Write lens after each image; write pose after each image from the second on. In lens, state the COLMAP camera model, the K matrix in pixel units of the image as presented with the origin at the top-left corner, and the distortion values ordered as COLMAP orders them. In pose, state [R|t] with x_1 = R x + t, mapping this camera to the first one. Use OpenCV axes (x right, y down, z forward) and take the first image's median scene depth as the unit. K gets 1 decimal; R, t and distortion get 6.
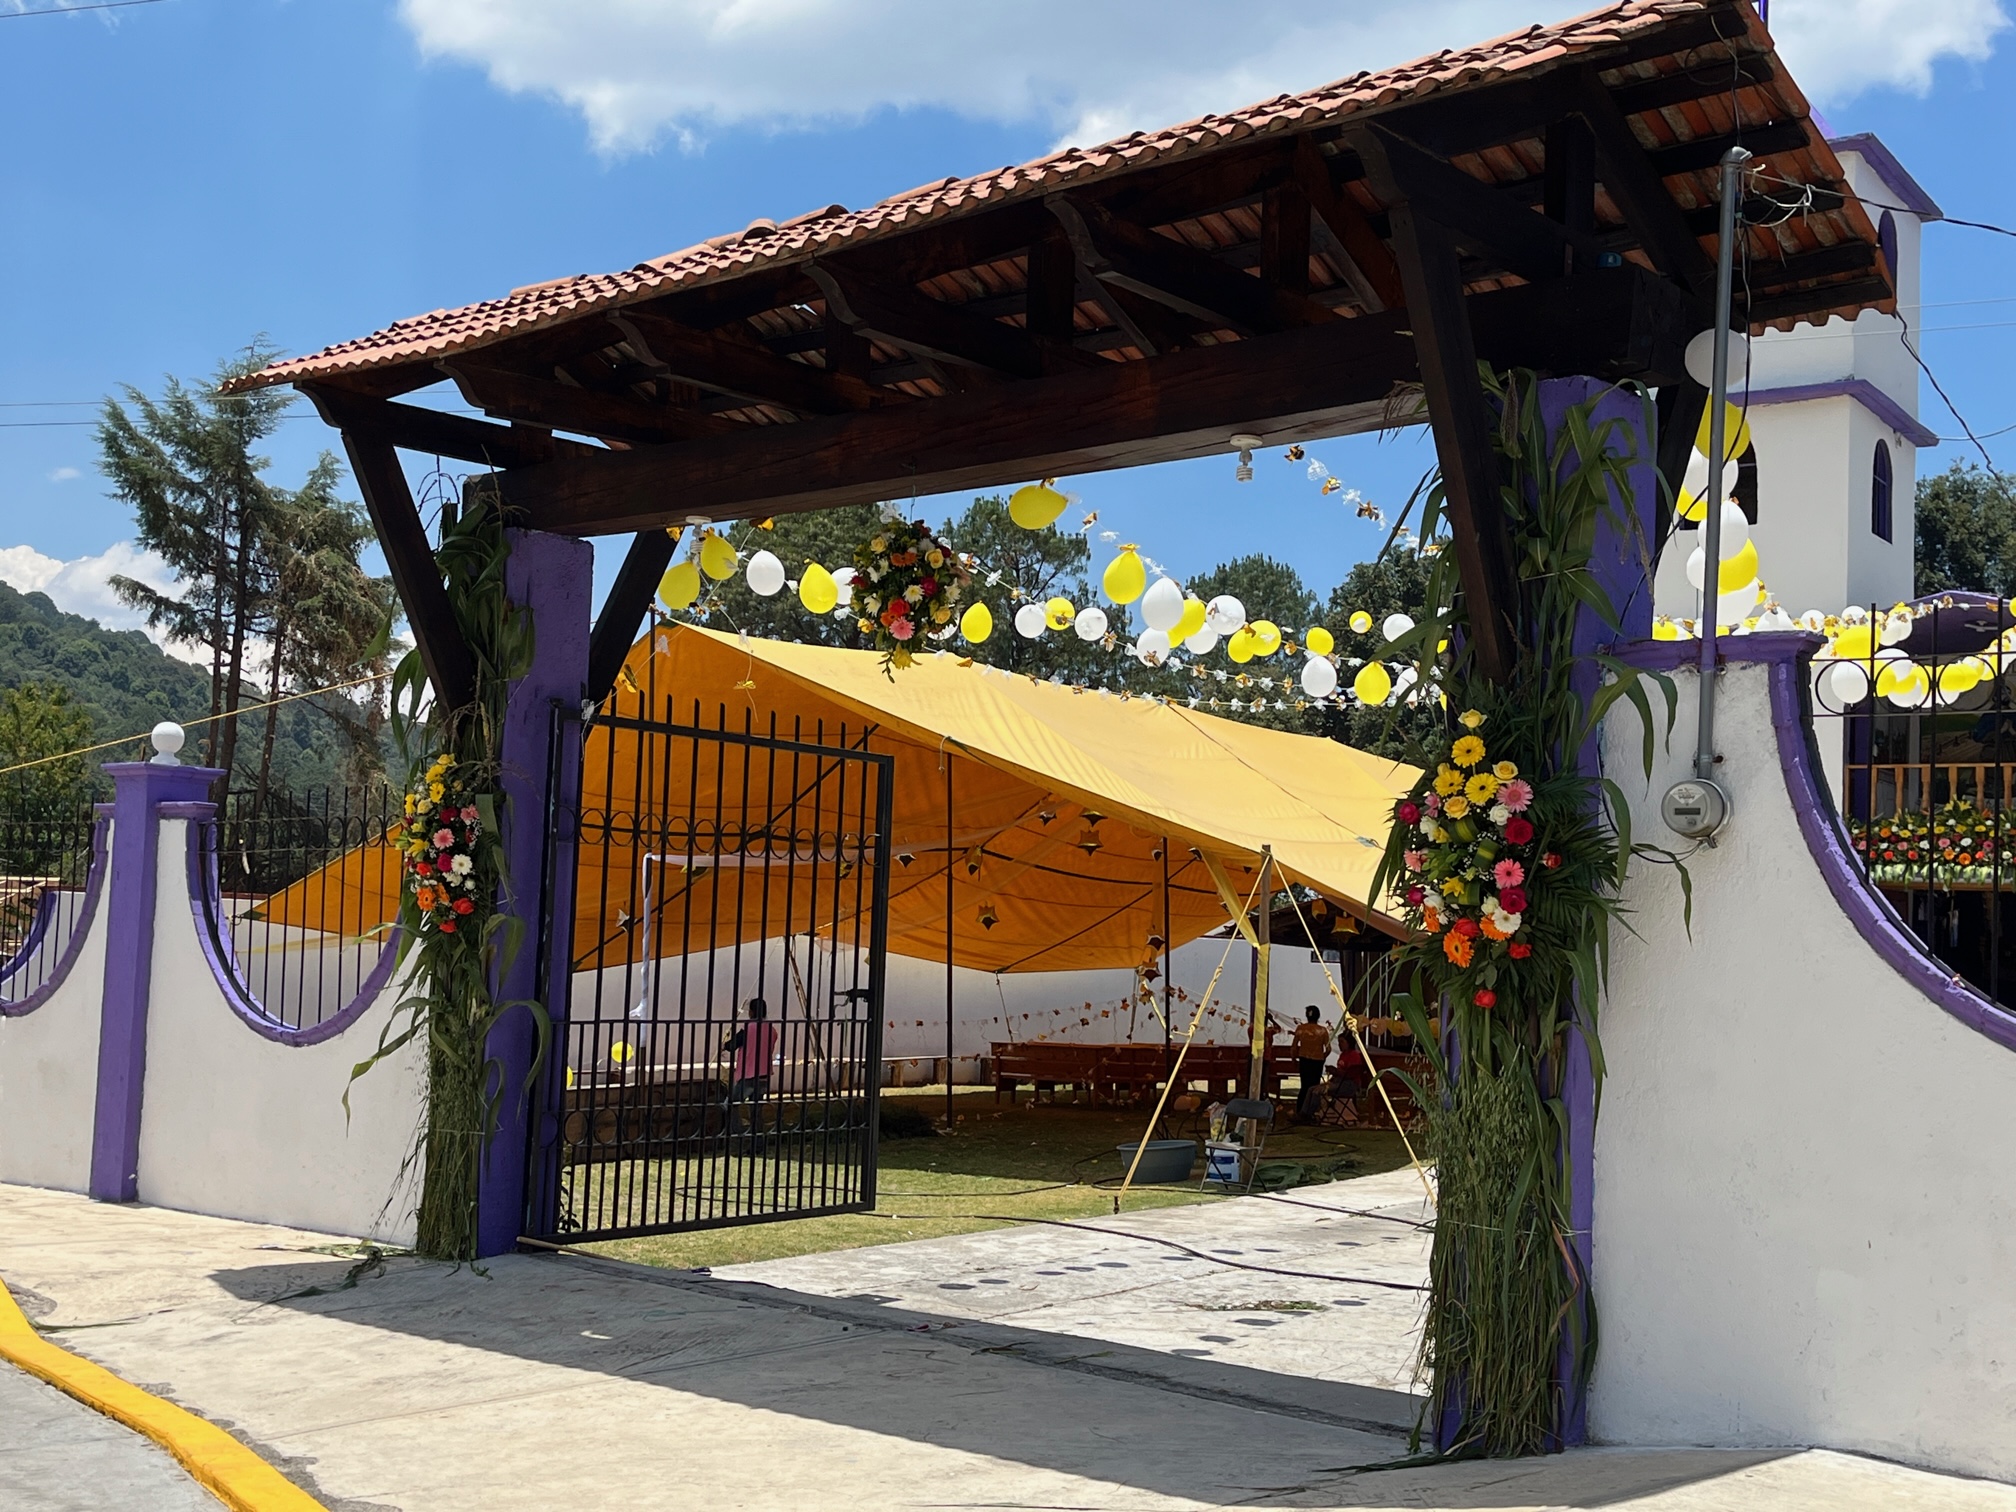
lens RADIAL K [[2338.9, 0, 1010.5], [0, 2338.9, 759.3], [0, 0, 1]] dist [0.024259, 0.000000]
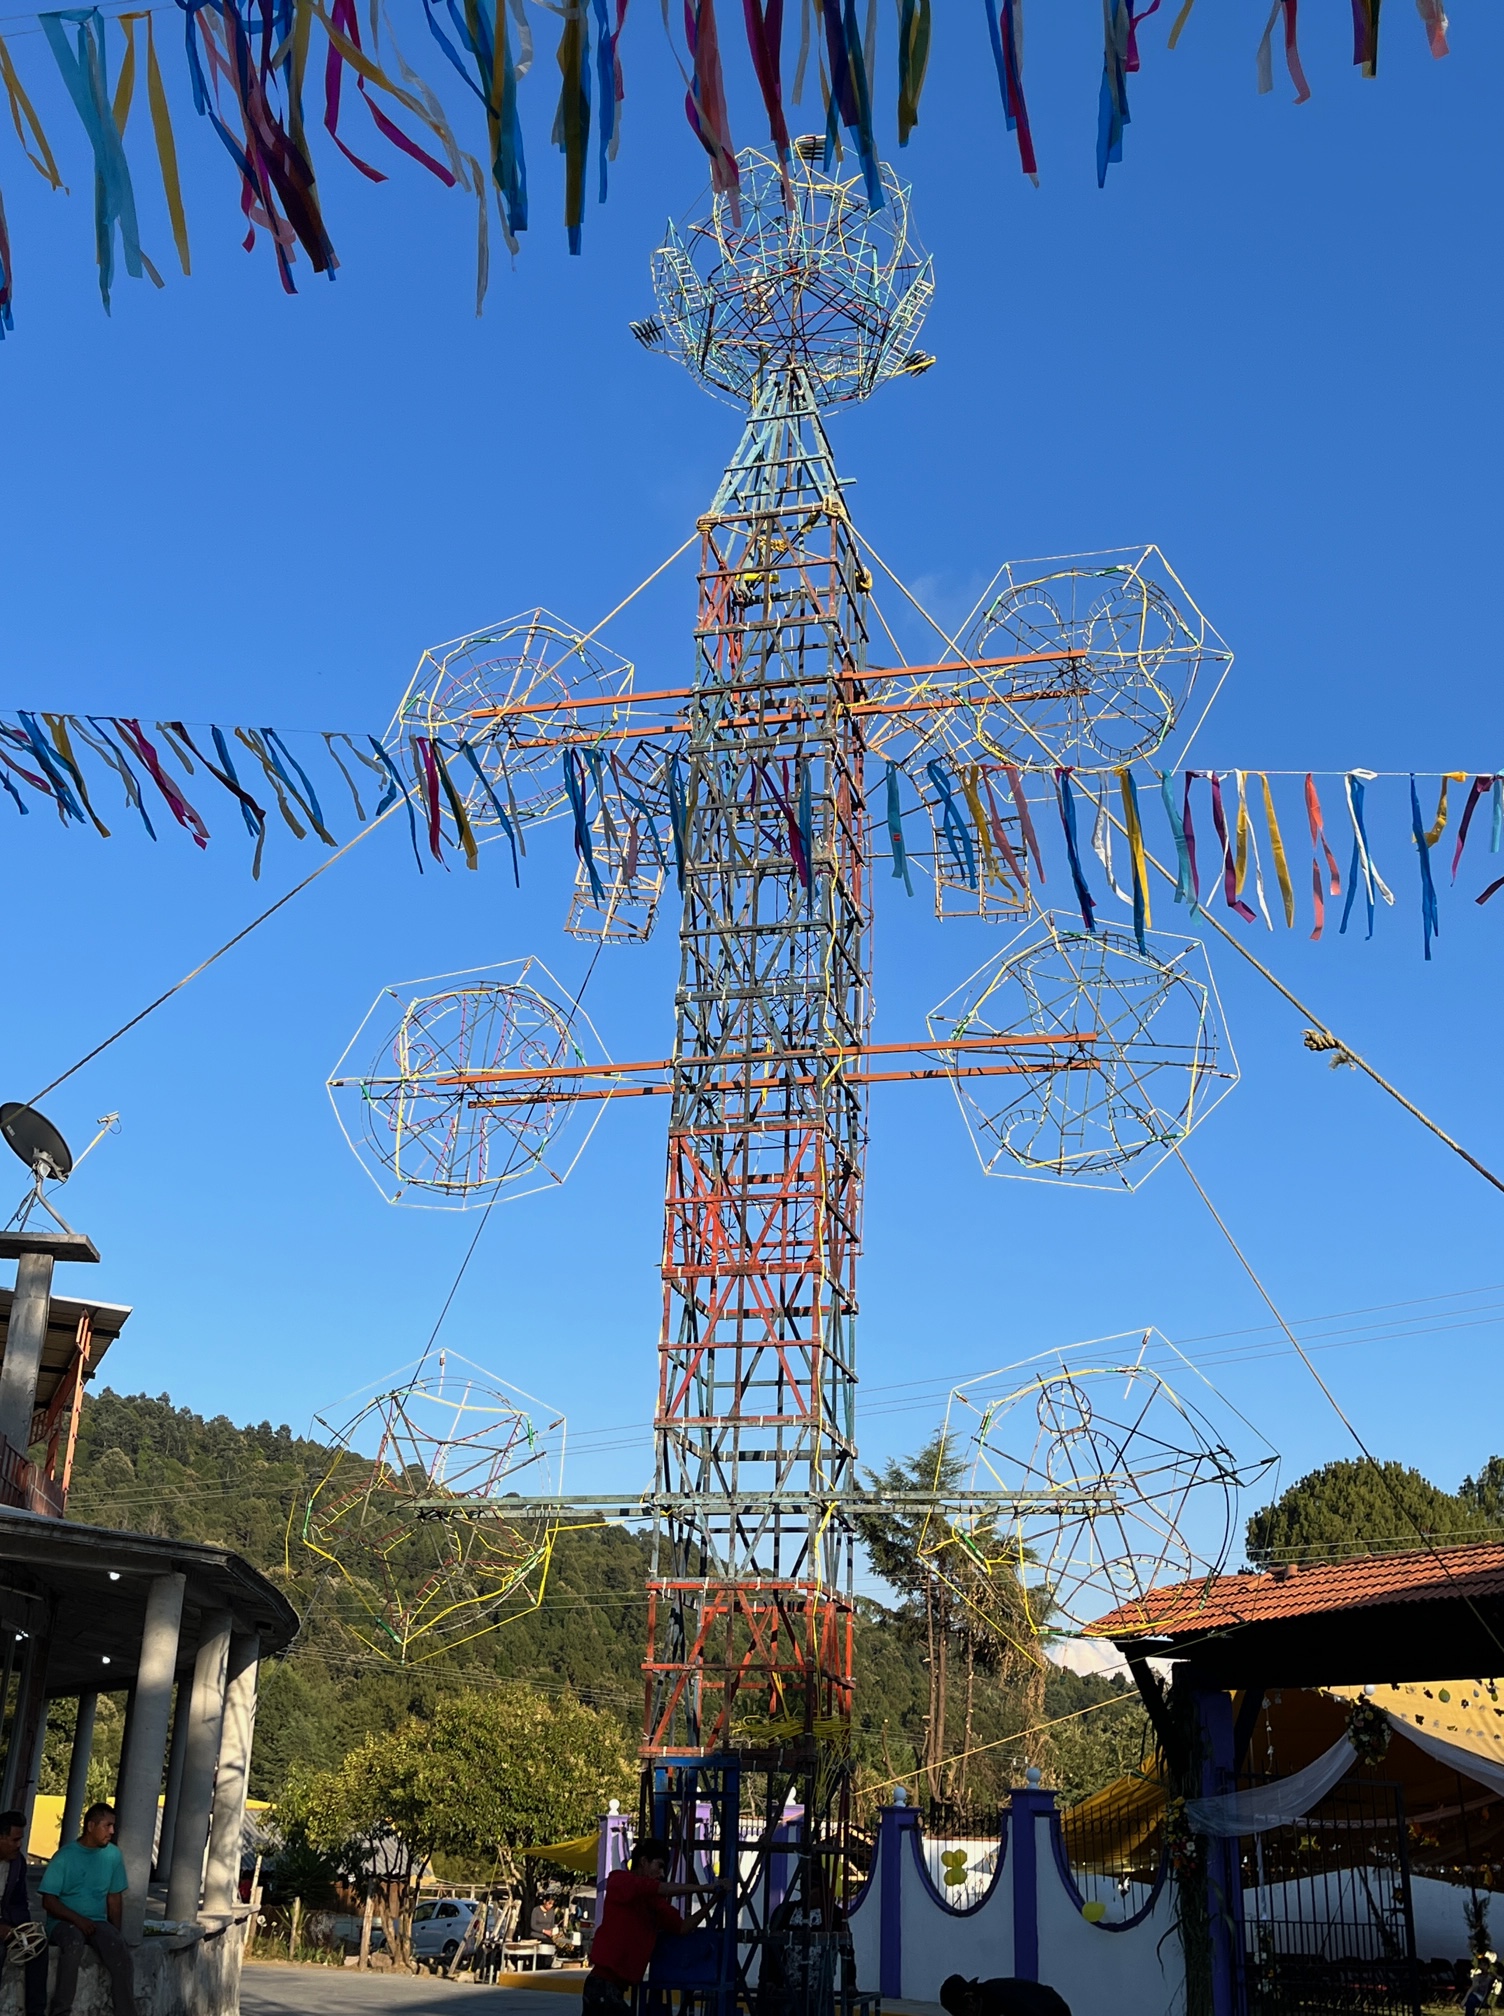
lens RADIAL K [[2100.1, 0, 759.0], [0, 2100.1, 1002.4], [0, 0, 1]] dist [0.009629, 0.000000]
pose [[0.934876, -0.140419, -0.326019, 0.054365], [0.034910, 0.950351, -0.309216, -0.040146], [0.353253, 0.277697, 0.893363, -0.417236]]
